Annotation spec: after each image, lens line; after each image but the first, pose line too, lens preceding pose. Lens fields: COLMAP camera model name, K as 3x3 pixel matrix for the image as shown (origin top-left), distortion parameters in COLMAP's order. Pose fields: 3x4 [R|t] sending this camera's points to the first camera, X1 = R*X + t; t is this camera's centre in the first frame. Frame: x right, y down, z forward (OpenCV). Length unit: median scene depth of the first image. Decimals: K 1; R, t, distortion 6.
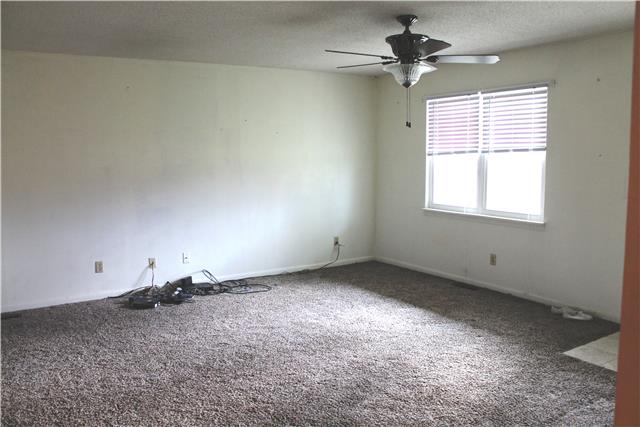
lens RADIAL K [[539.0, 0, 320.0], [0, 539.0, 213.5], [0, 0, 1]] dist [-0.058942, 0.000642]
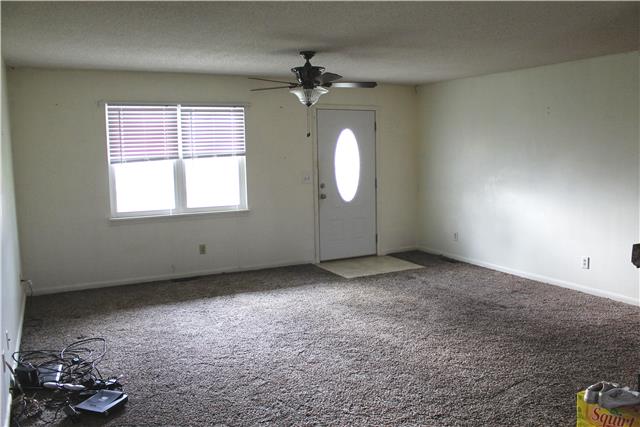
lens RADIAL K [[539.0, 0, 320.0], [0, 539.0, 213.5], [0, 0, 1]] dist [-0.058942, 0.000642]
pose [[0.113351, -0.107292, 0.987745, -0.809920], [0.132505, 0.986904, 0.091995, -0.065947], [-0.984680, 0.120453, 0.126083, 0.597691]]
